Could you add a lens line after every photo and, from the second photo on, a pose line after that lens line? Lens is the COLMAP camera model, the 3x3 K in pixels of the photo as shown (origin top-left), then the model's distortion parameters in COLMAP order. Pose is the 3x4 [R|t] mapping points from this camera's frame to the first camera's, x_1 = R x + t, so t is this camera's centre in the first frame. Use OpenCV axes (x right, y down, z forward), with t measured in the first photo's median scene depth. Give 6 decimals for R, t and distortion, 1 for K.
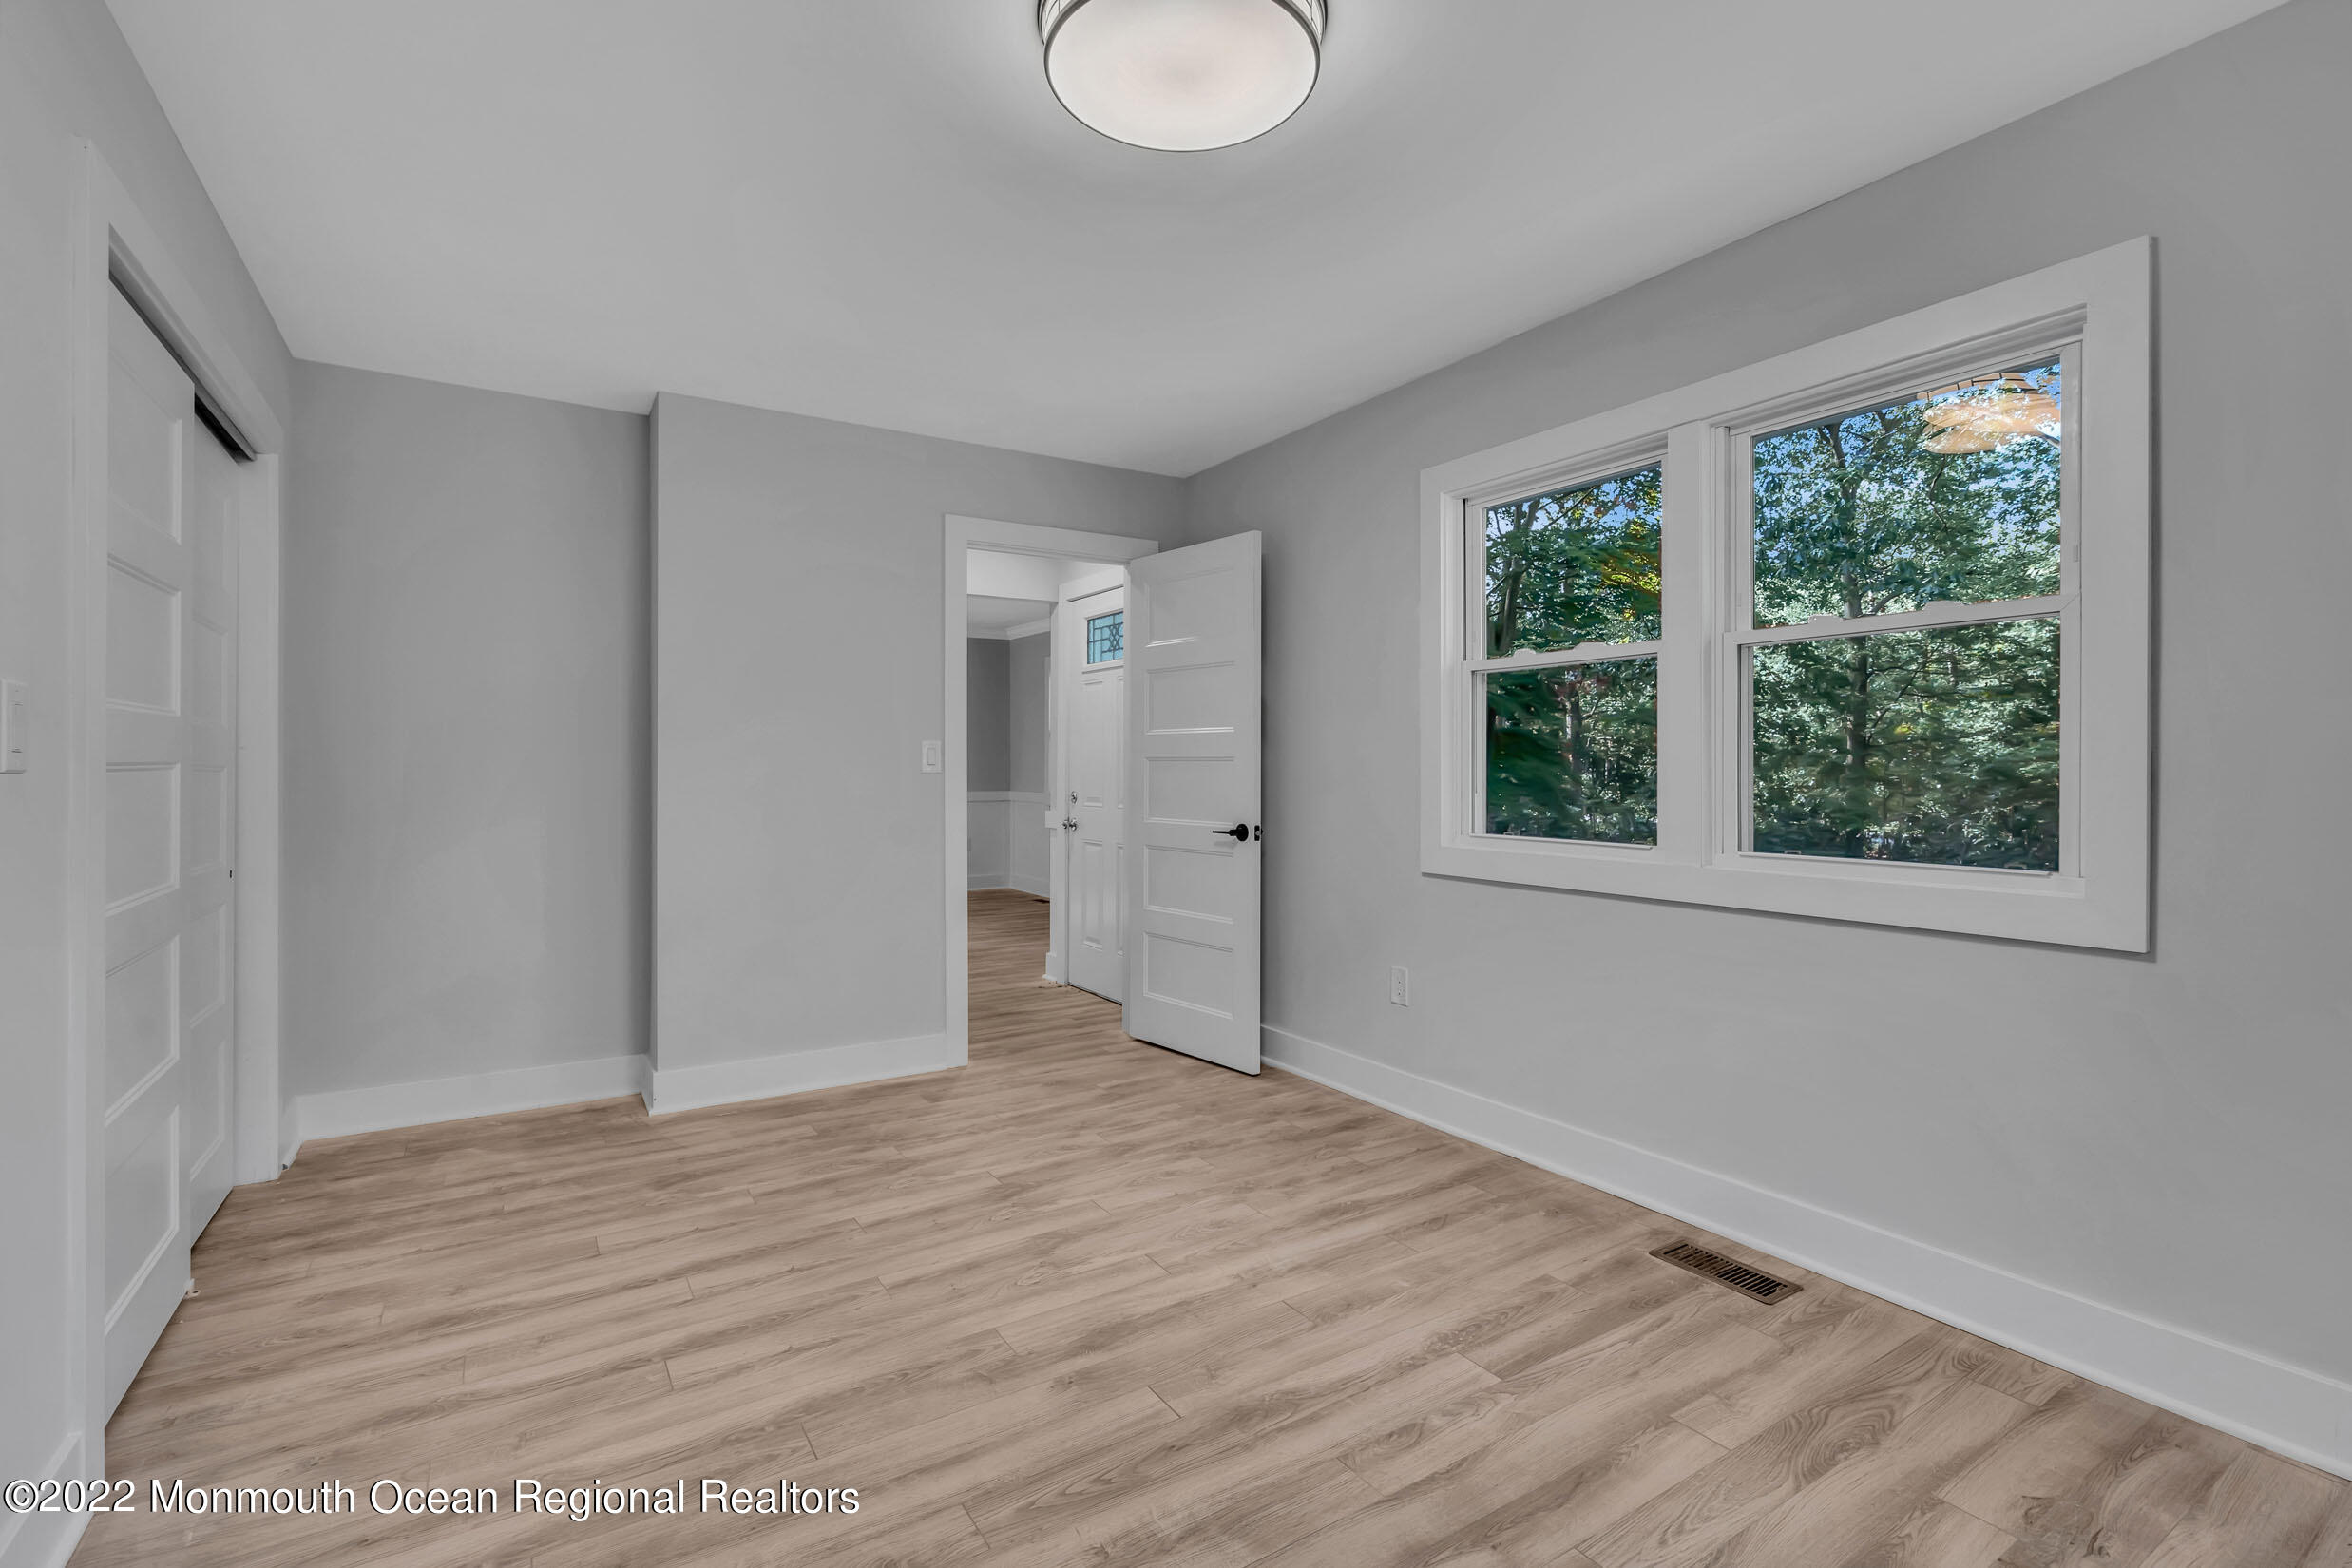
lens RADIAL K [[1062.5, 0, 1174.1], [0, 1062.5, 772.2], [0, 0, 1]] dist [-0.001520, -0.000344]
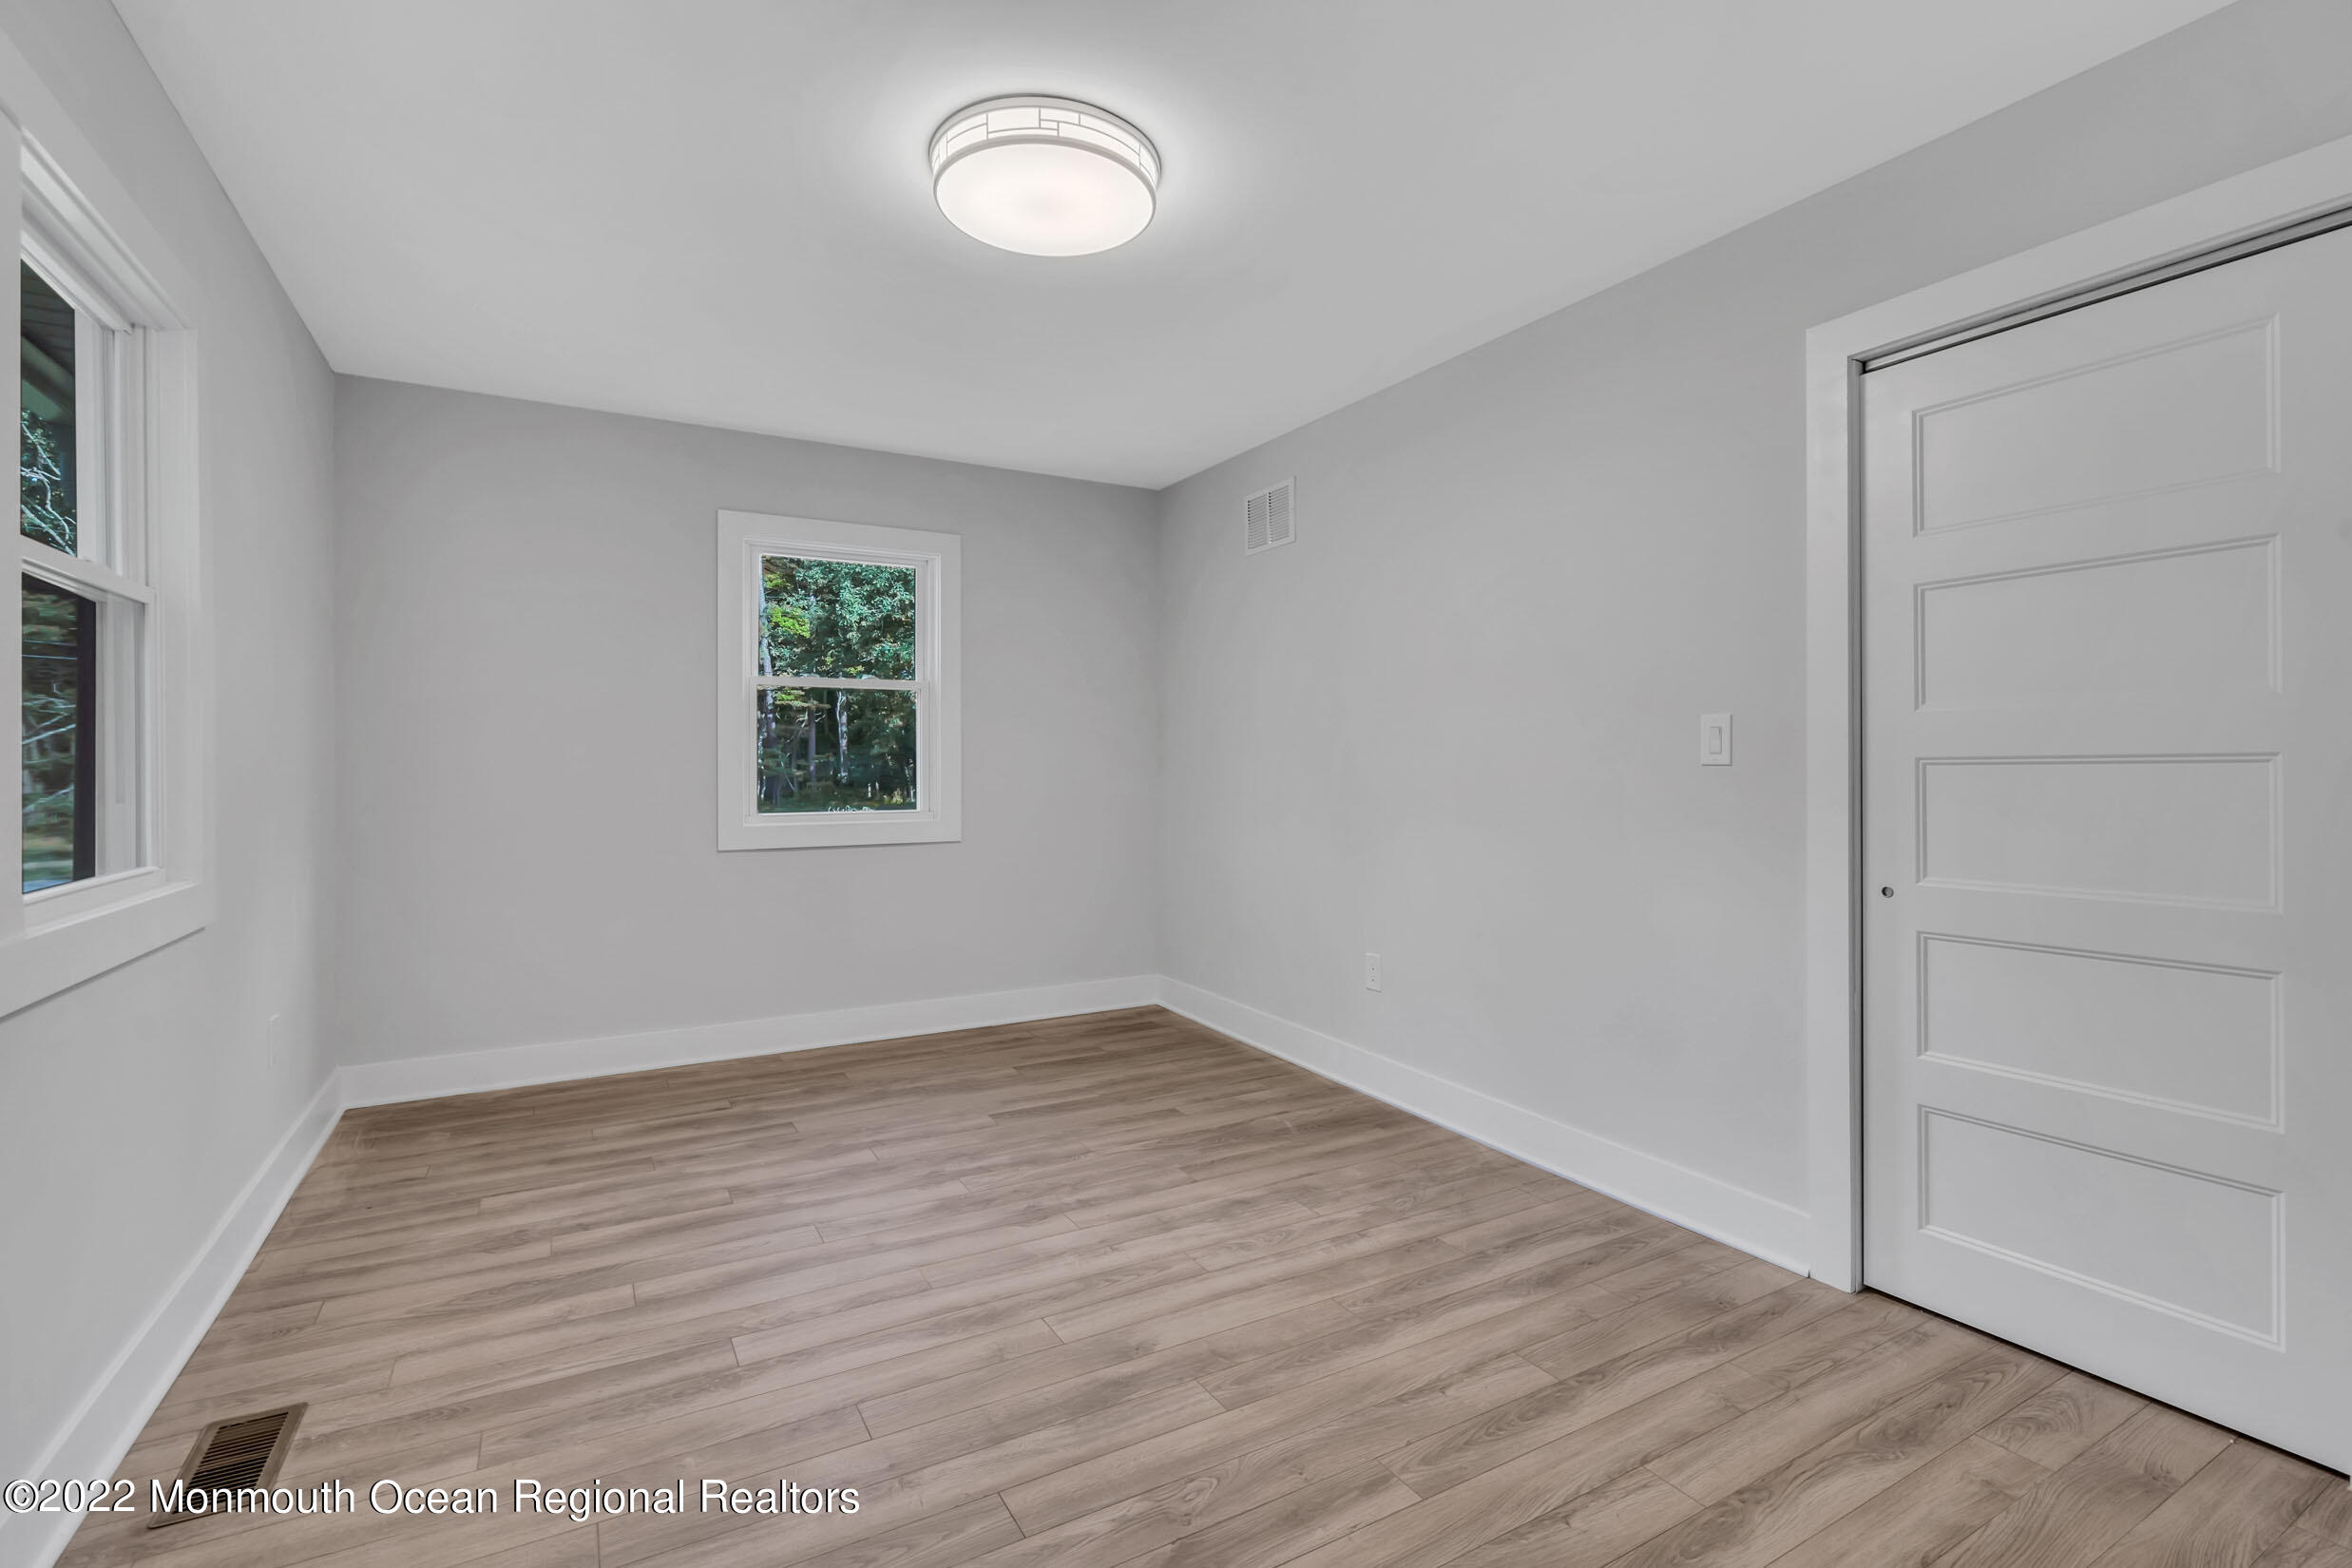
lens RADIAL K [[1062.5, 0, 1171.1], [0, 1062.5, 777.1], [0, 0, 1]] dist [-0.001520, -0.000344]
pose [[-0.999006, -0.000145, 0.044579, -0.165353], [0.000466, 0.999906, 0.013682, -0.002294], [-0.044576, 0.013689, -0.998912, 1.899308]]
